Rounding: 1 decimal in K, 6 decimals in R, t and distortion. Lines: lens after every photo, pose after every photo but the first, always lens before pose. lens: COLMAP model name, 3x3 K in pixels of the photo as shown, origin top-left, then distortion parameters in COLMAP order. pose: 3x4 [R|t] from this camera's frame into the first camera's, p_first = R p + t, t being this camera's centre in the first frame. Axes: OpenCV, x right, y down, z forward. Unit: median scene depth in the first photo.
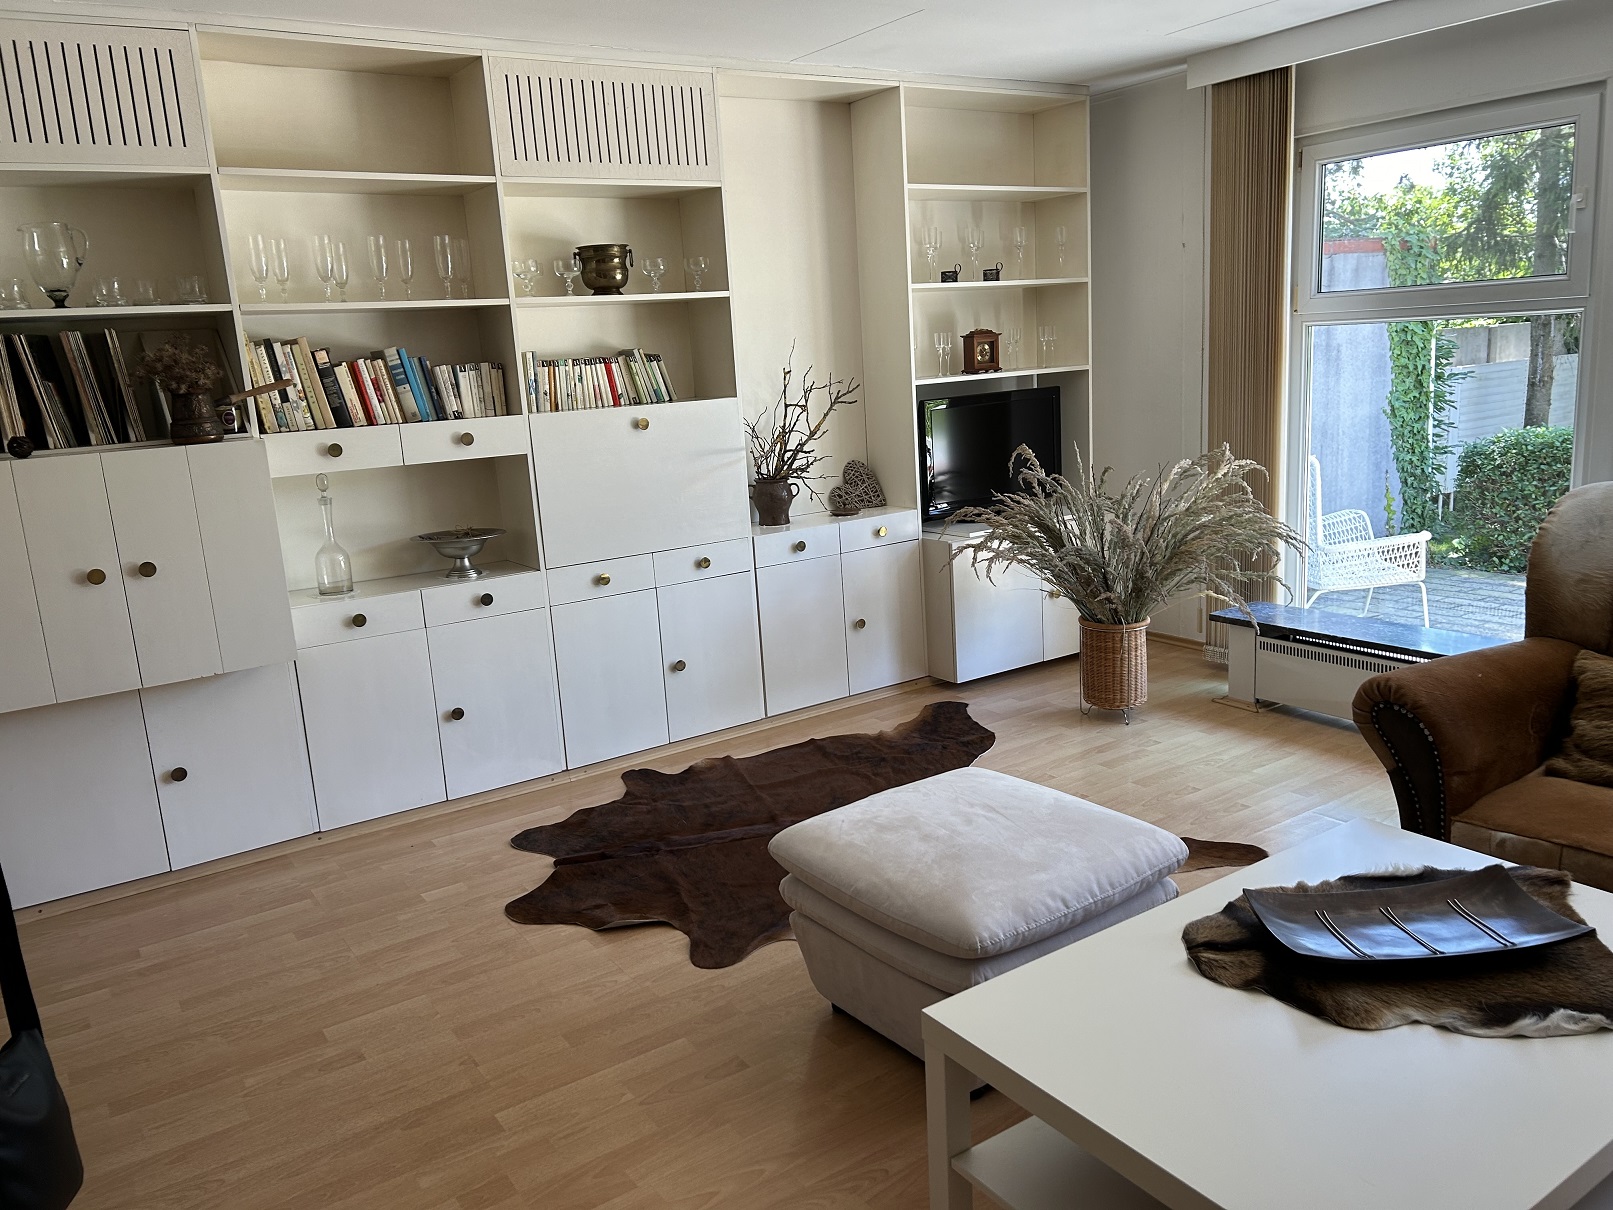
lens RADIAL K [[1227.5, 0, 806.5], [0, 1227.5, 605.0], [0, 0, 1]] dist [0.052446, -0.006018]
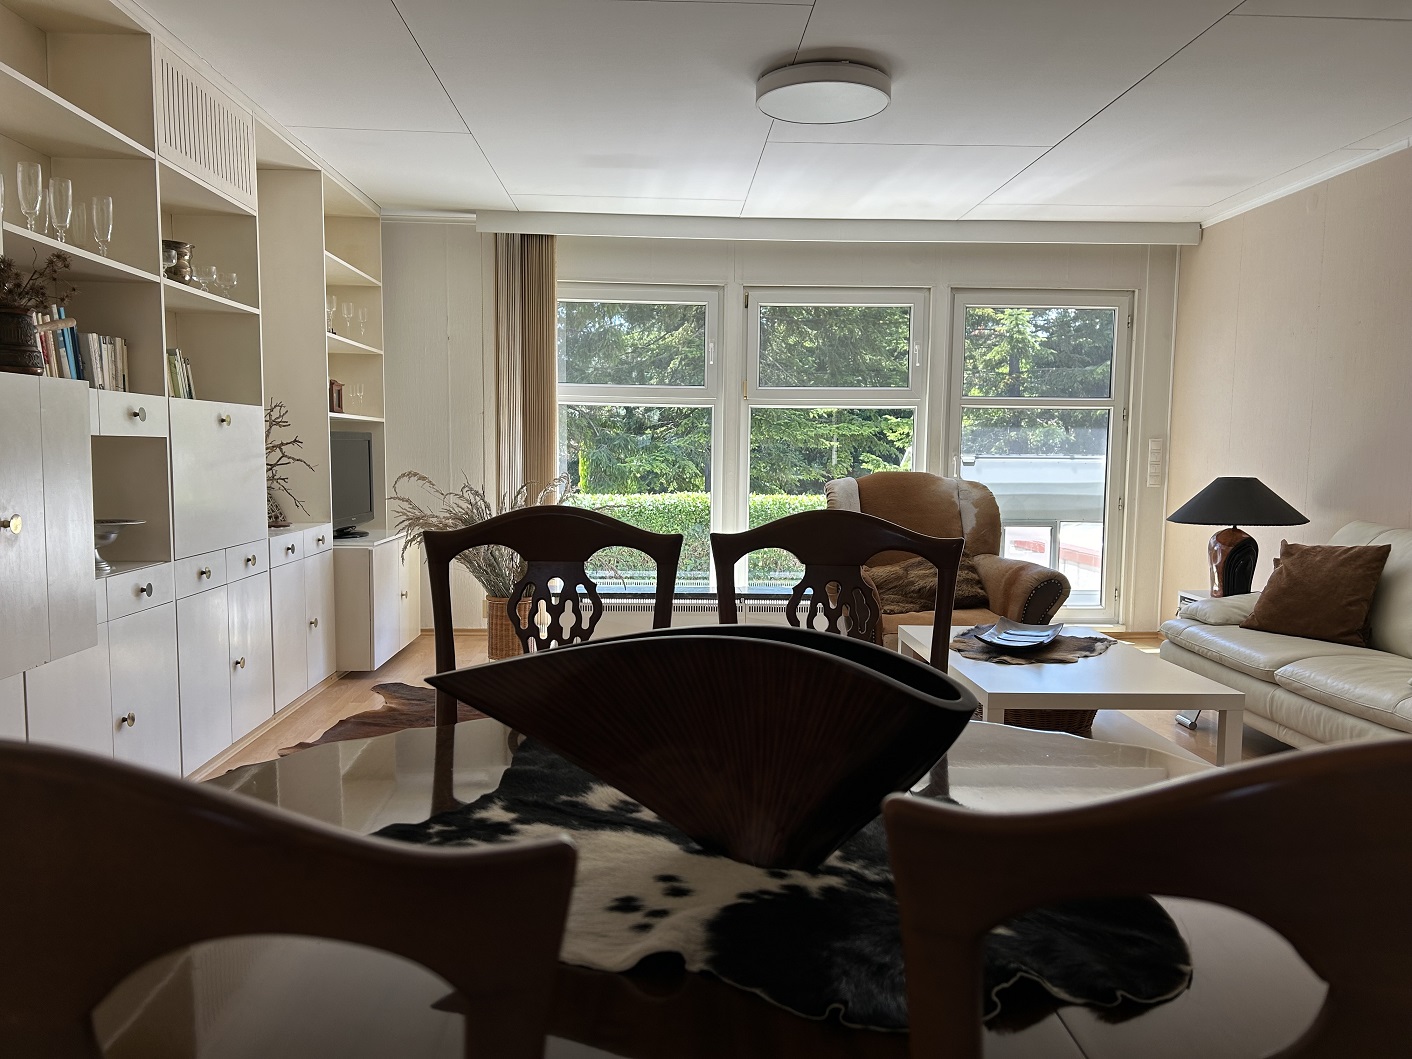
lens RADIAL K [[1074.5, 0, 706.0], [0, 1074.5, 529.5], [0, 0, 1]] dist [0.052446, -0.006018]
pose [[0.521466, -0.002385, 0.853268, -0.773311], [0.139614, 0.986758, -0.082565, 0.079388], [-0.841772, 0.162184, 0.514894, 0.242936]]
